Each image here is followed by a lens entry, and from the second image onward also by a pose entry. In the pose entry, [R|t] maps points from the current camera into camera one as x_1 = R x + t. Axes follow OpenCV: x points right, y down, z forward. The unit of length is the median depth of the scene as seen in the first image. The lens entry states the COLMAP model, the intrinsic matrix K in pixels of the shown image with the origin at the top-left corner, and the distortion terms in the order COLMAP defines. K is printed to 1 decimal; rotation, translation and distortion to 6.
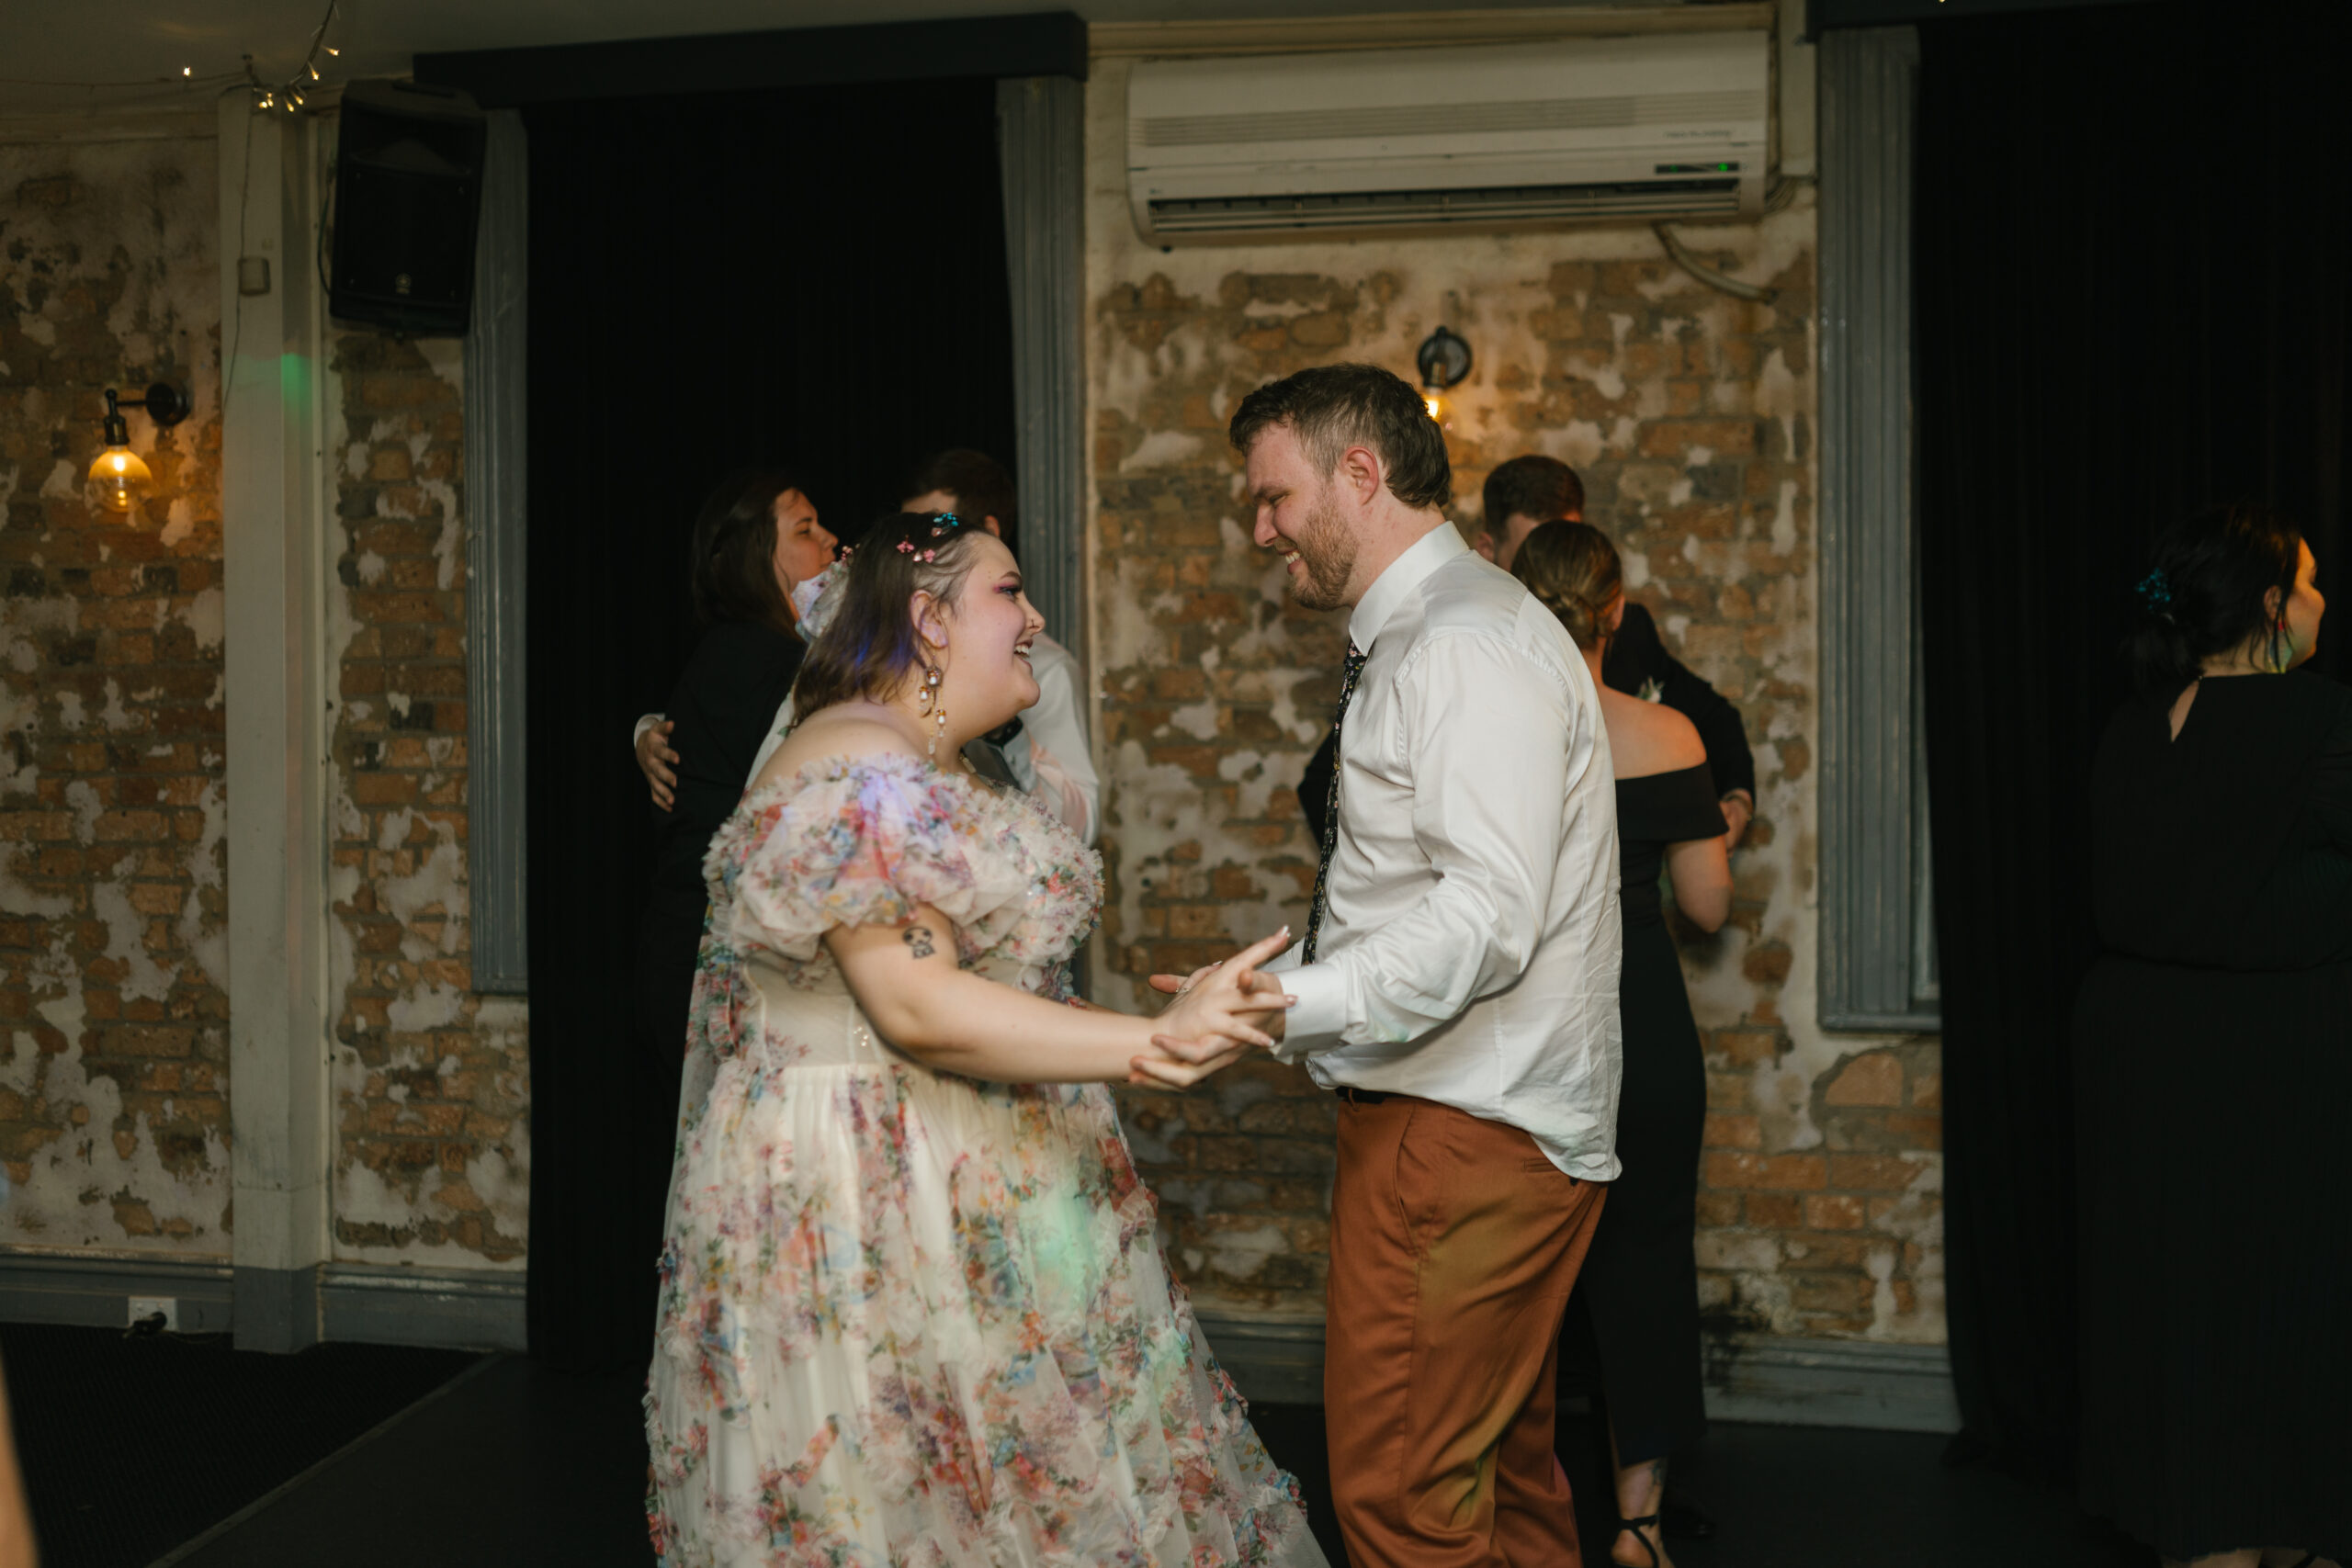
lens RADIAL K [[2232.5, 0, 1177.4], [0, 2232.5, 784.3], [0, 0, 1]] dist [-0.001079, 0.000000]
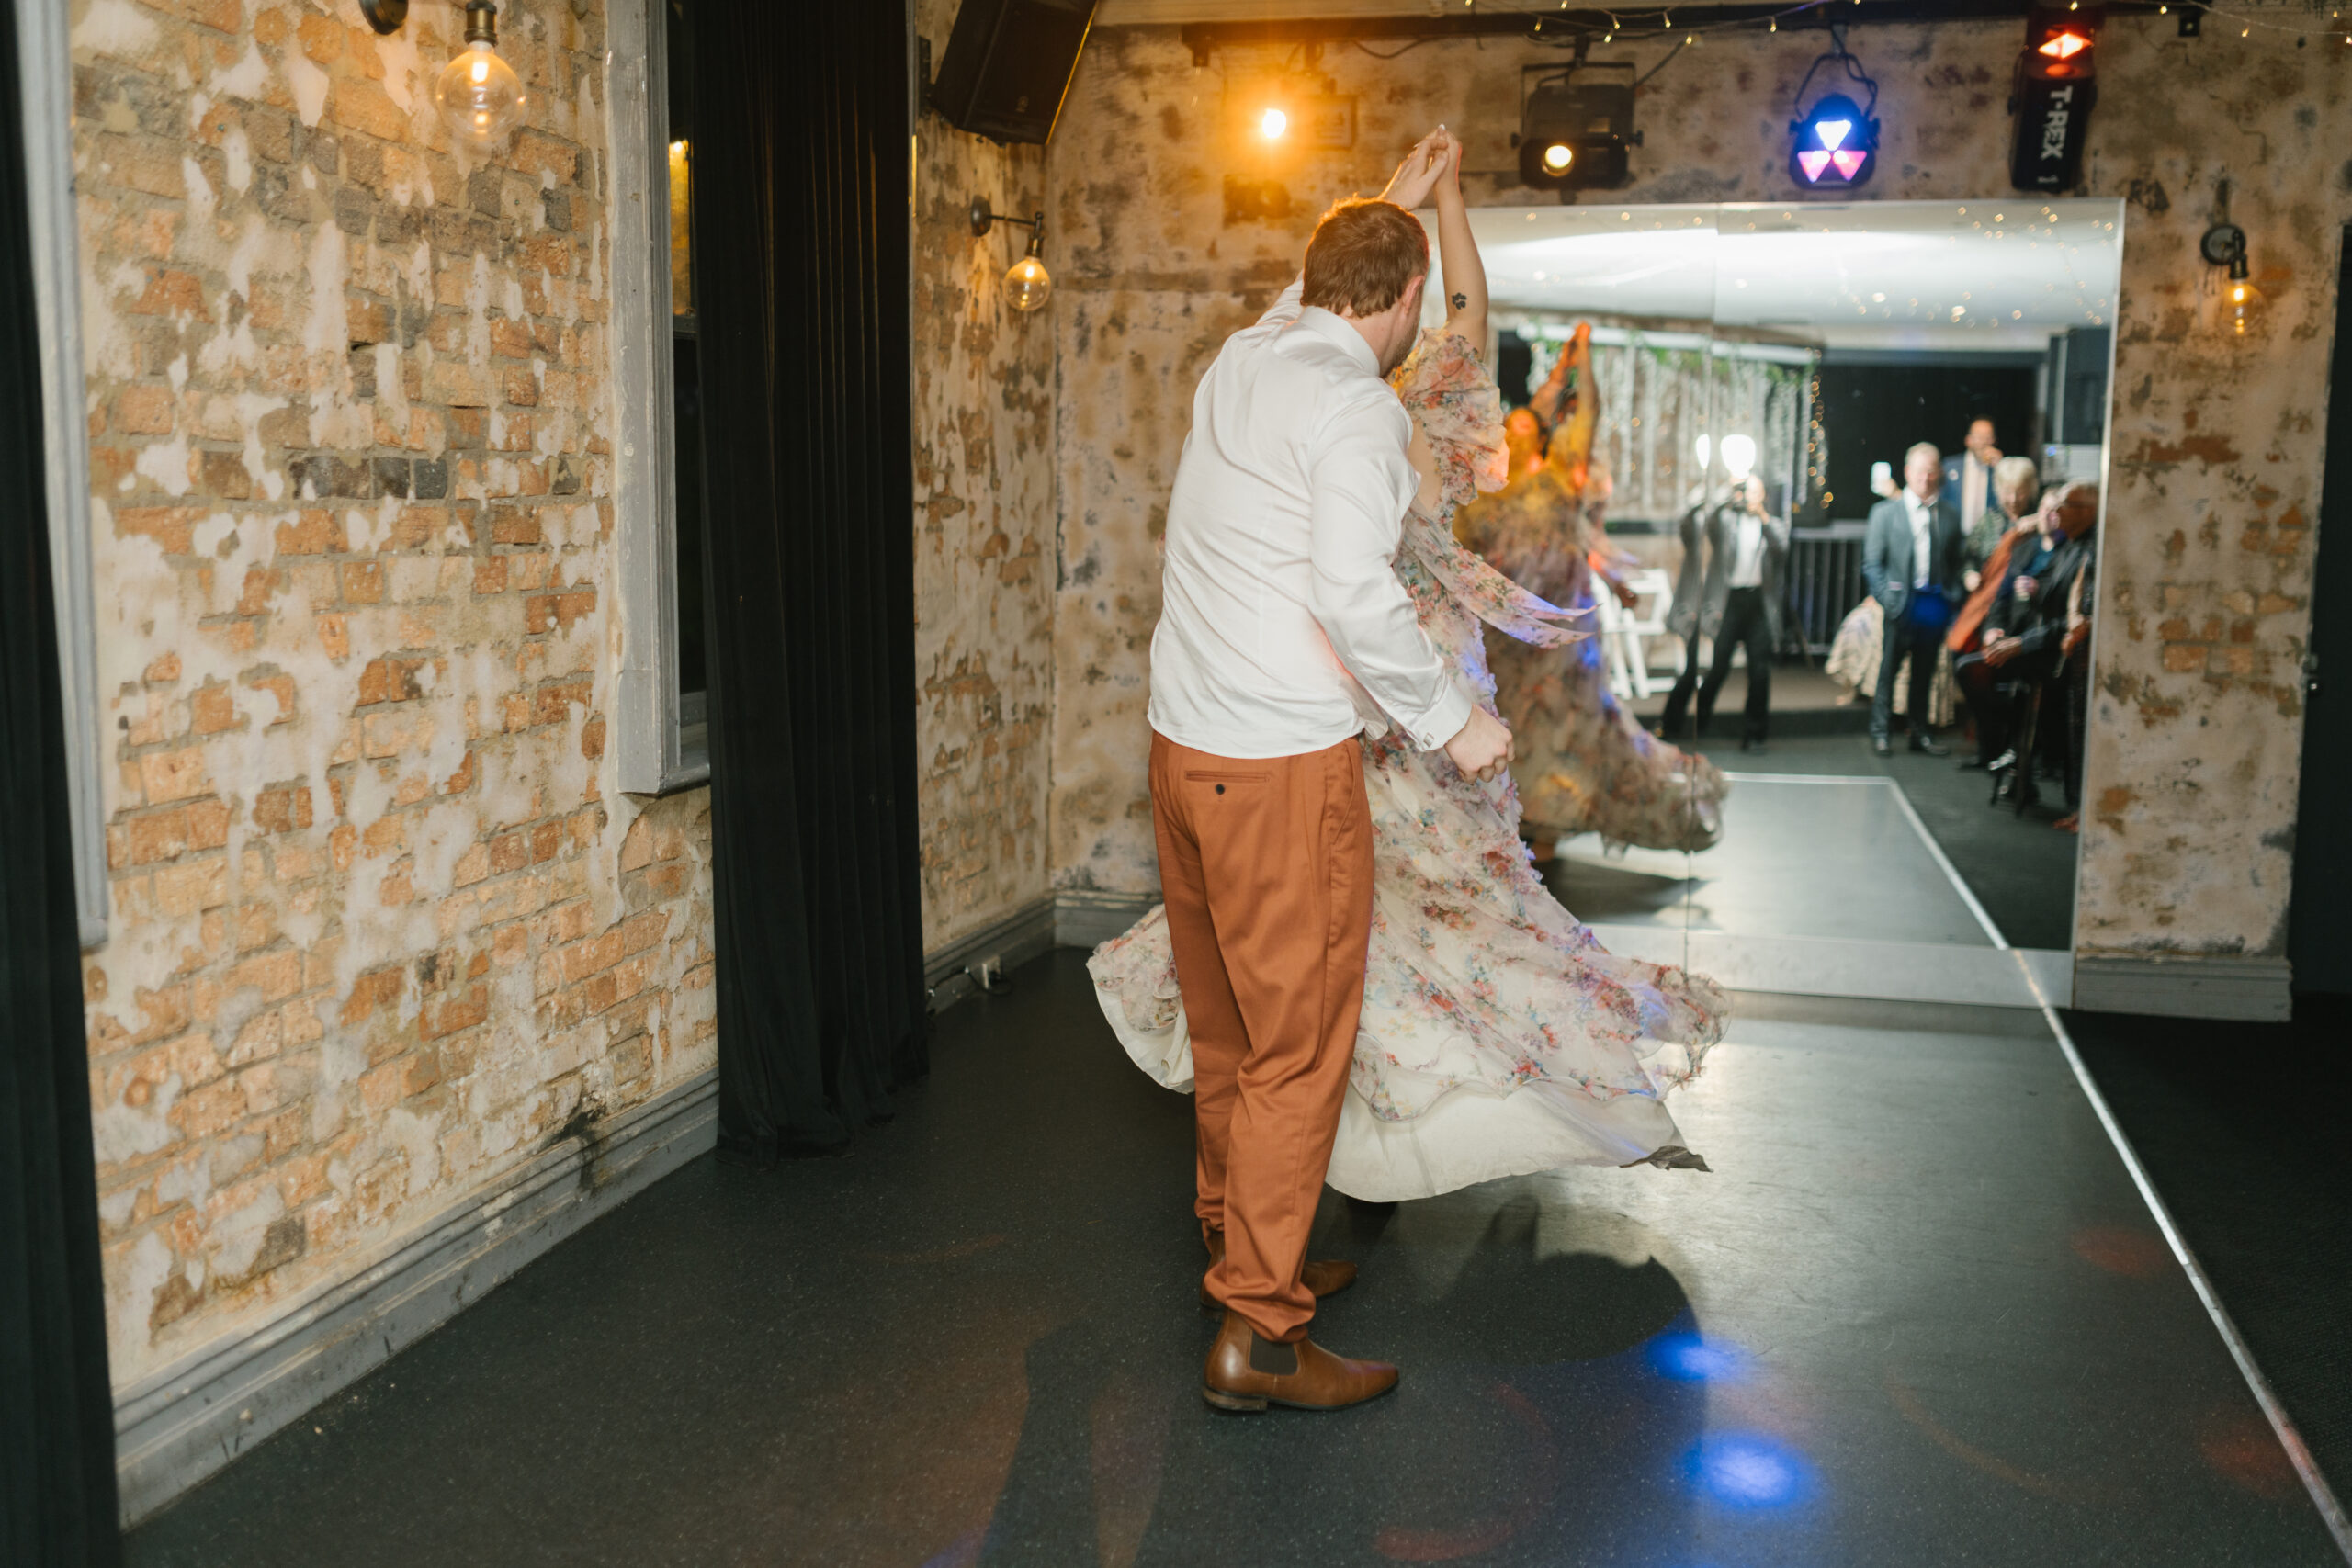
lens RADIAL K [[2232.5, 0, 1176.9], [0, 2232.5, 781.7], [0, 0, 1]] dist [-0.001079, 0.000000]
pose [[0.041000, -0.121334, 0.991765, -0.639771], [0.024335, 0.992426, 0.120409, -0.008600], [-0.998863, 0.019197, 0.043642, 0.681558]]
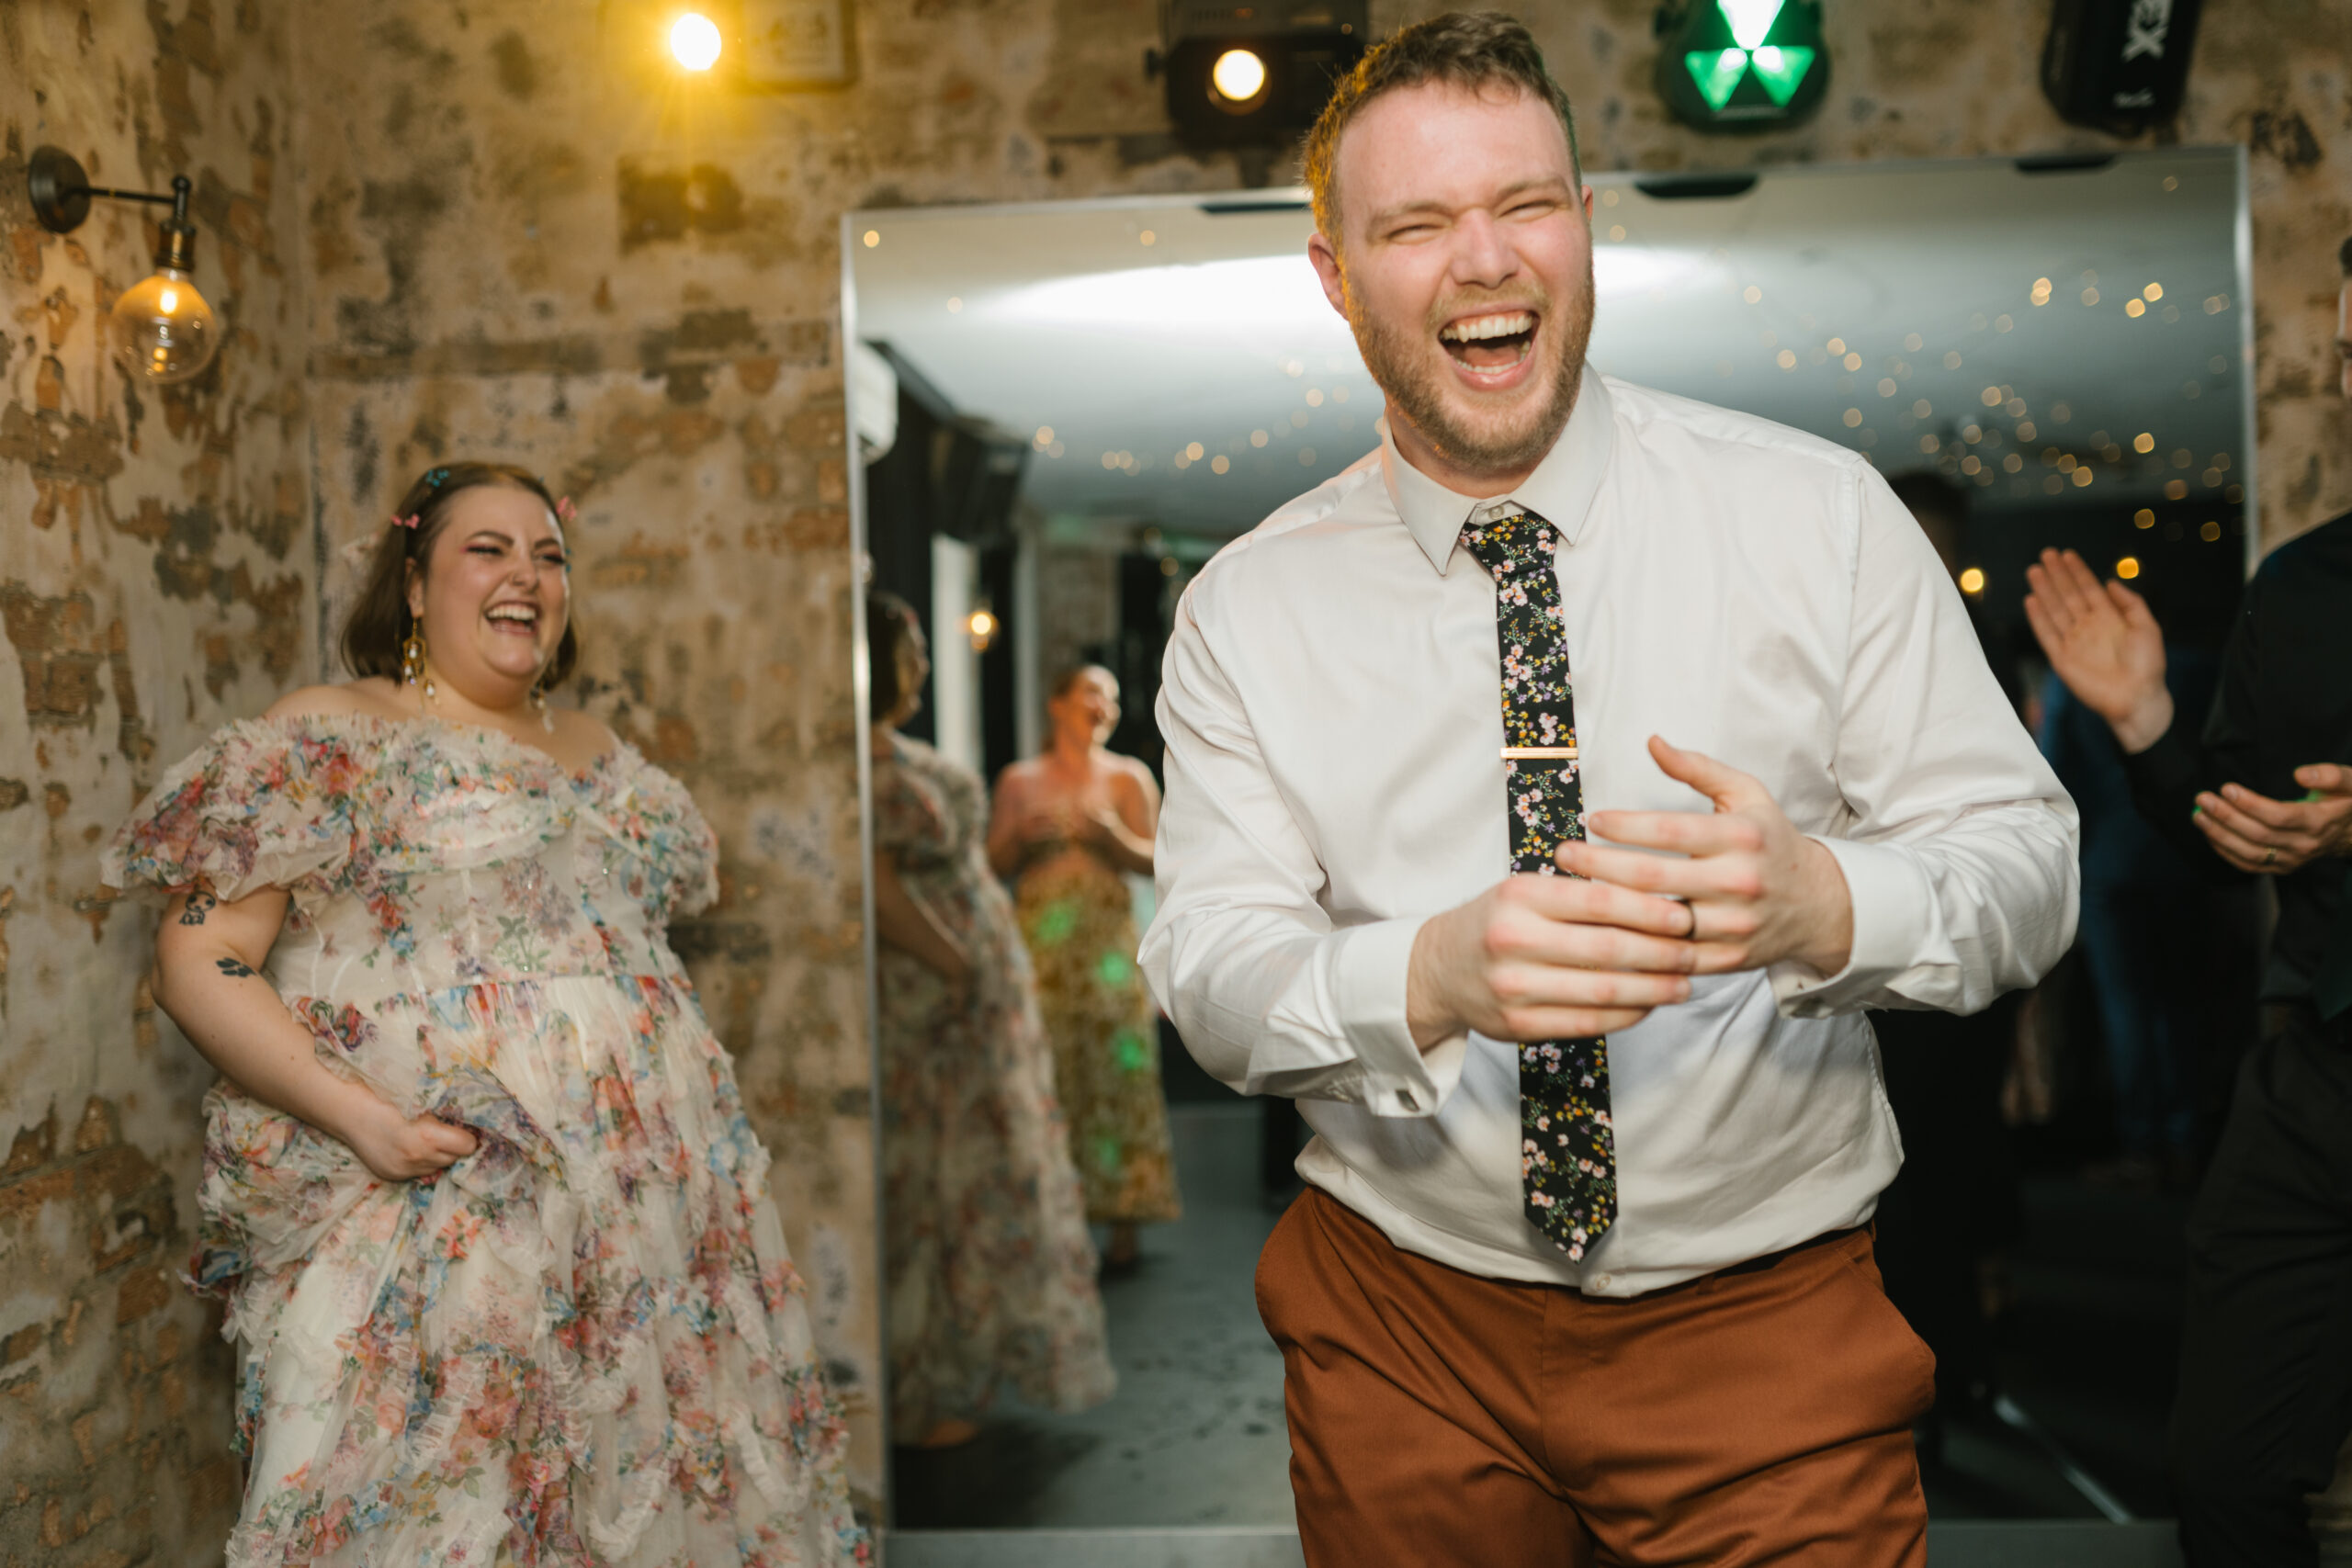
lens RADIAL K [[2232.5, 0, 1168.5], [0, 2232.5, 778.3], [0, 0, 1]] dist [-0.001079, 0.000000]
pose [[-0.122878, -0.001400, 0.992421, 0.039129], [0.071018, 0.997423, 0.010200, -0.003291], [-0.989877, 0.071734, -0.122462, 0.628398]]
